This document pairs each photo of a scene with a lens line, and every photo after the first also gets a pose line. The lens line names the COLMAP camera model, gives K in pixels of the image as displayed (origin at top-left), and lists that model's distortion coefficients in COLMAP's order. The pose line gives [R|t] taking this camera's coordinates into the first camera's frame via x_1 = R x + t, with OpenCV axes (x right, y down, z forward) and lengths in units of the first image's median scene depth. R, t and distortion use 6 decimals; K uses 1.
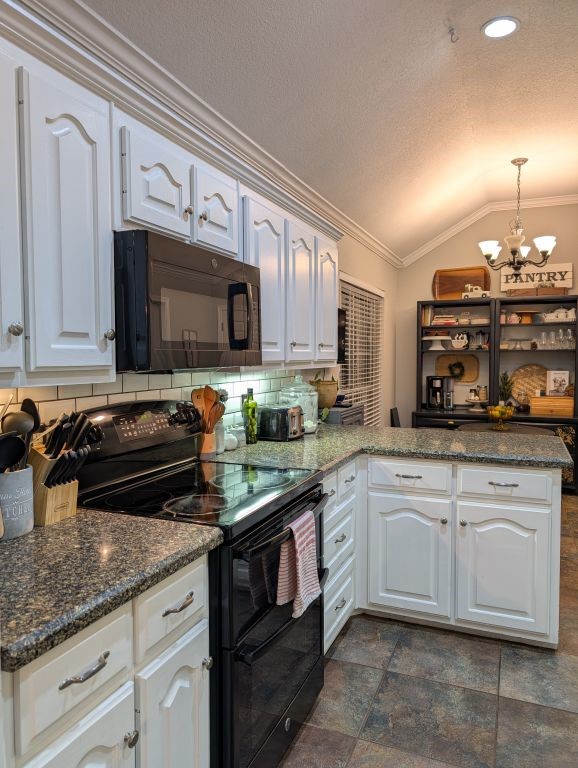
lens RADIAL K [[550.5, 0, 287.1], [0, 550.5, 381.4], [0, 0, 1]] dist [0.005782, 0.000818]
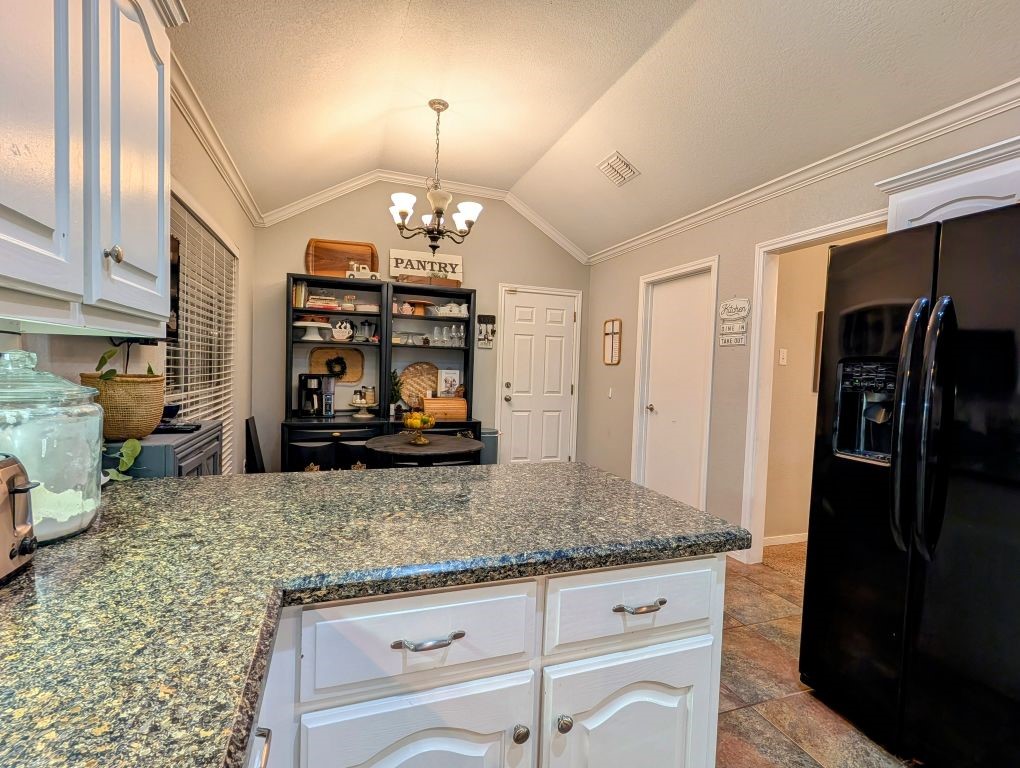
lens RADIAL K [[493.4, 0, 519.6], [0, 493.4, 384.0], [0, 0, 1]] dist [0.001515, -0.002232]
pose [[0.739353, 0.000889, 0.673317, 0.023075], [-0.002027, 0.999998, 0.000905, 0.003673], [-0.673314, -0.002034, 0.739353, 0.334572]]
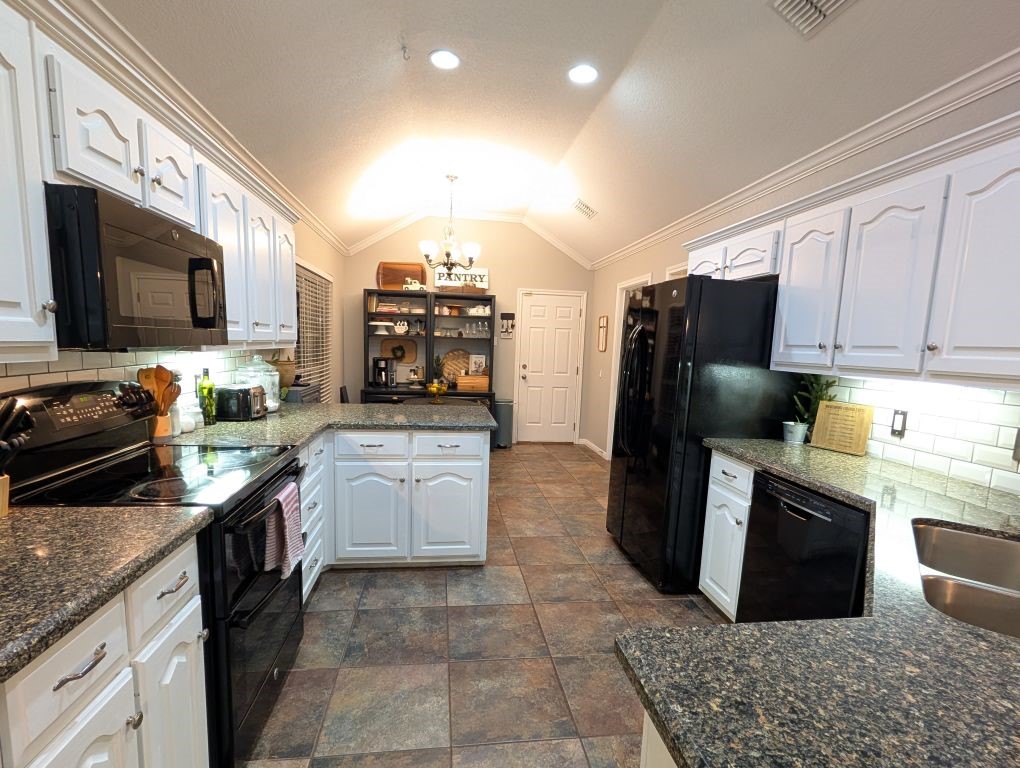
lens RADIAL K [[493.4, 0, 506.9], [0, 493.4, 408.3], [0, 0, 1]] dist [0.001515, -0.002232]
pose [[0.862595, -0.034387, 0.504726, -0.025022], [-0.013229, 0.995813, 0.090454, -0.001042], [-0.505723, -0.084702, 0.858528, -0.011142]]
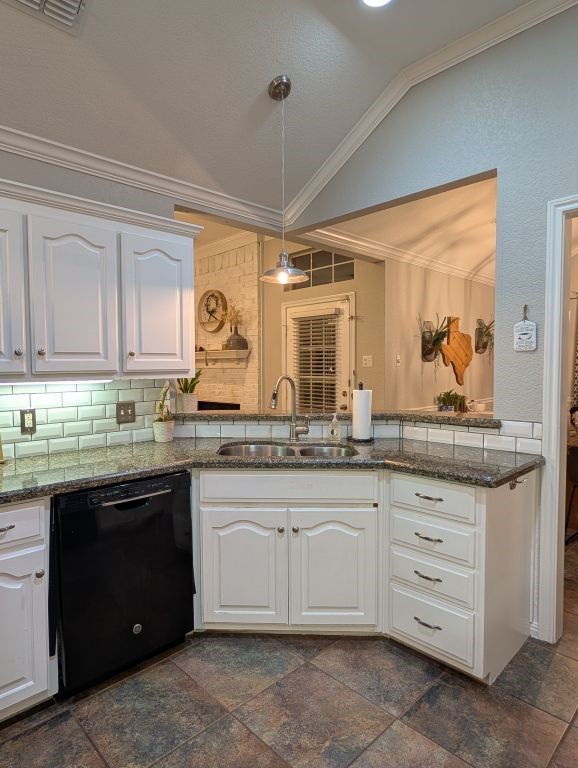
lens RADIAL K [[428.0, 0, 277.3], [0, 428.0, 381.9], [0, 0, 1]] dist [-0.002524, -0.000778]
pose [[-0.899525, -0.011346, 0.436722, 0.076704], [0.027927, 0.996125, 0.083400, -0.016983], [-0.435976, 0.087217, -0.895722, 0.392934]]
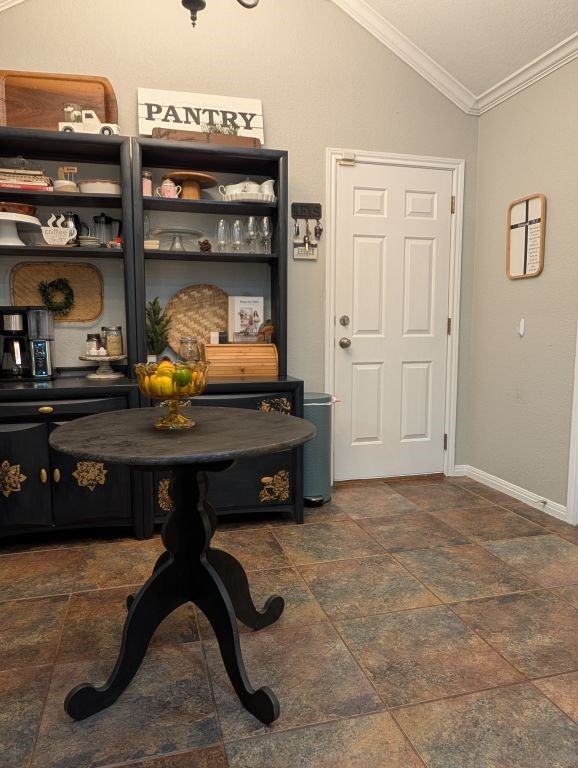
lens RADIAL K [[550.5, 0, 284.4], [0, 550.5, 380.9], [0, 0, 1]] dist [0.005782, 0.000818]
pose [[0.800252, -0.063605, 0.596280, 0.205081], [0.030261, 0.997375, 0.065777, 0.032341], [-0.598899, -0.034594, 0.800077, 0.581227]]
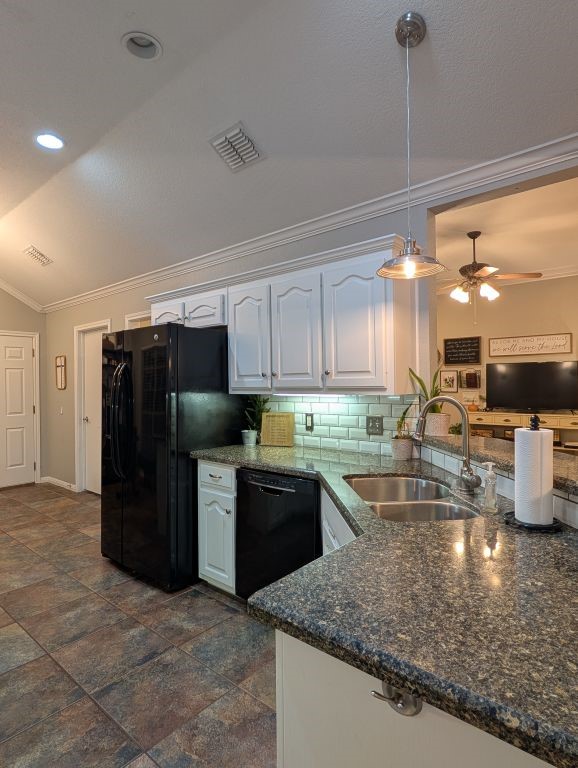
lens RADIAL K [[428.0, 0, 290.7], [0, 428.0, 380.8], [0, 0, 1]] dist [-0.002524, -0.000778]
pose [[0.309958, -0.000502, 0.950750, -0.070341], [0.058247, 0.998131, -0.018462, -0.000147], [-0.948964, 0.061101, 0.309408, 0.020248]]
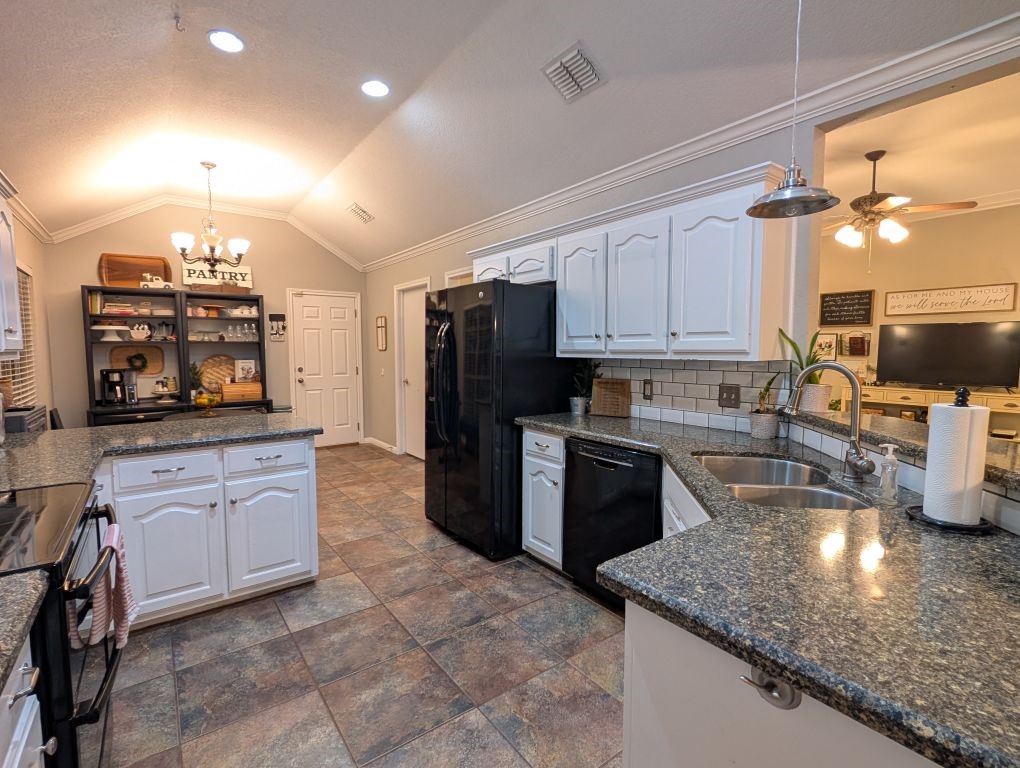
lens RADIAL K [[477.4, 0, 505.7], [0, 477.4, 381.4], [0, 0, 1]] dist [-0.003258, 0.000275]
pose [[0.517927, -0.062143, 0.853165, -0.080906], [0.042469, 0.997996, 0.046911, 0.001576], [-0.854370, 0.011937, 0.519528, 0.027965]]
